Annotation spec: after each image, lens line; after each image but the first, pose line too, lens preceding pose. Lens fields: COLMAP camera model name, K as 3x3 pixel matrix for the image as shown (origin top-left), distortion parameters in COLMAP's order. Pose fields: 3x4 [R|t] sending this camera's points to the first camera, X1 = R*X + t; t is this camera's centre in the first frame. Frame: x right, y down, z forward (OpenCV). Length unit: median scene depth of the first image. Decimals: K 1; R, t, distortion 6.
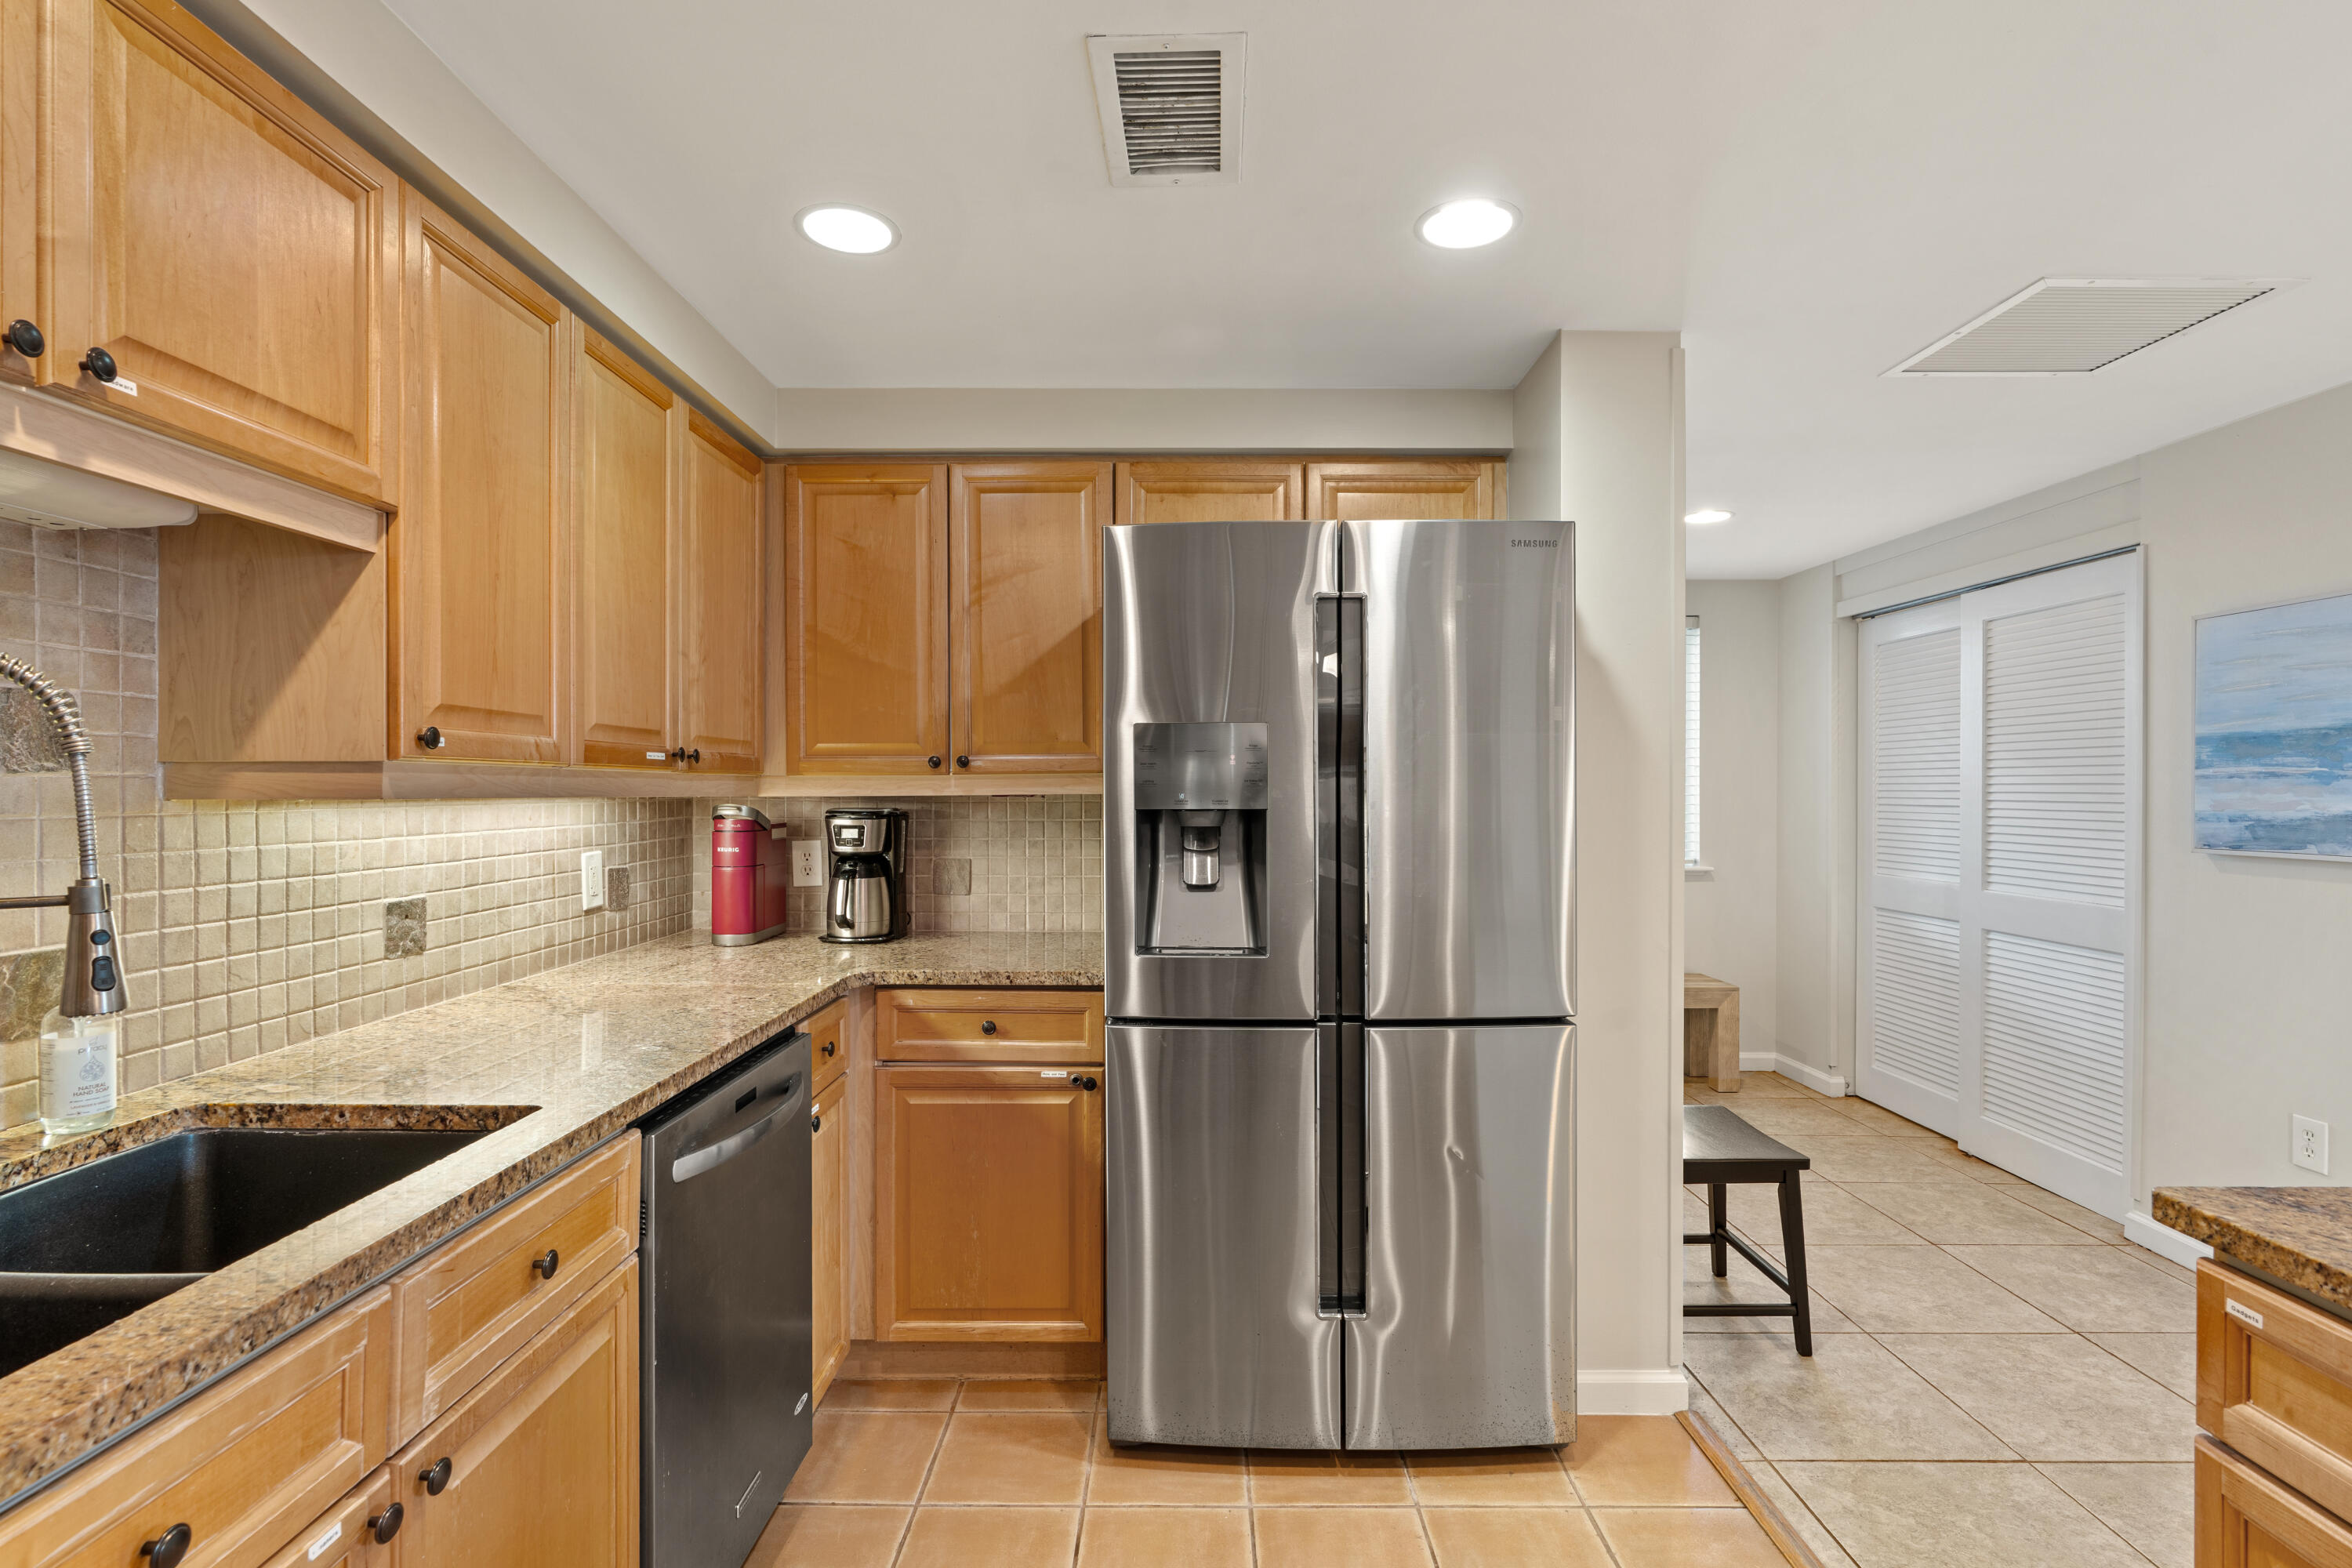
lens RADIAL K [[1120.2, 0, 1181.0], [0, 1120.2, 789.3], [0, 0, 1]] dist [-0.000939, -0.000222]
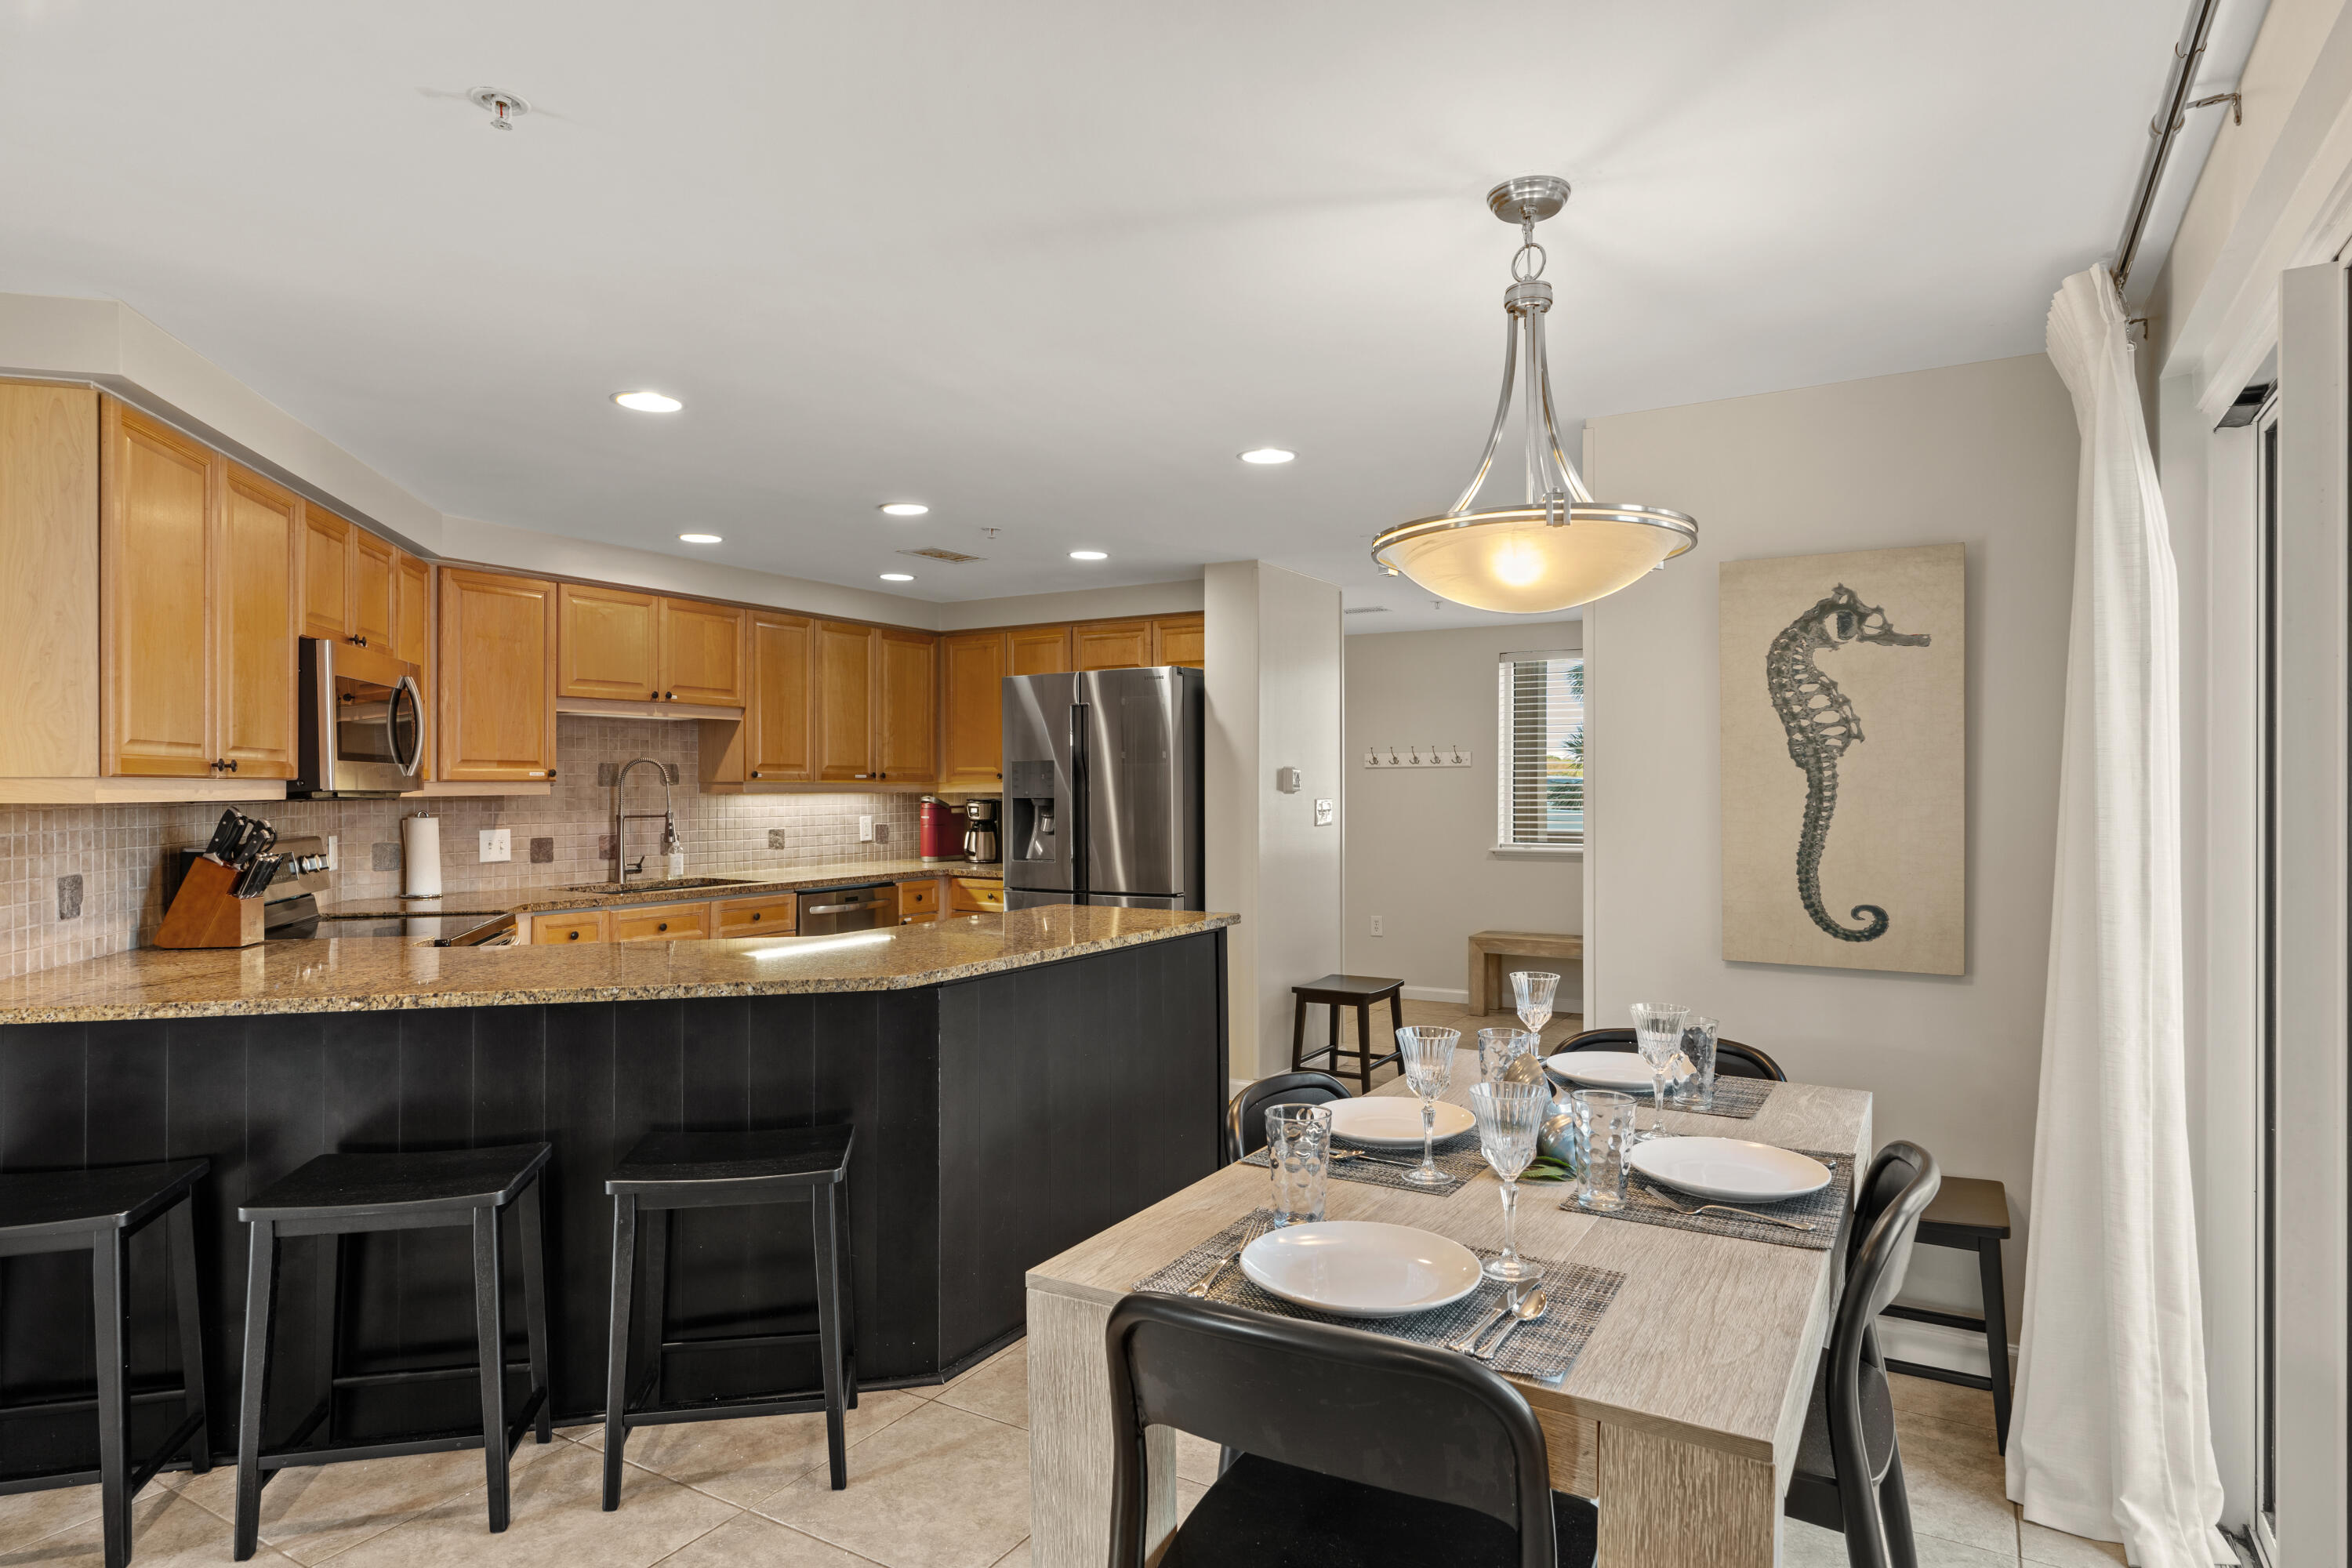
lens RADIAL K [[1328.4, 0, 1174.1], [0, 1328.4, 781.2], [0, 0, 1]] dist [0.000081, 0.000033]
pose [[0.860443, -0.002894, -0.509538, 2.249700], [0.001988, 0.999995, -0.002323, -0.014217], [0.509542, 0.000986, 0.860445, -1.642560]]
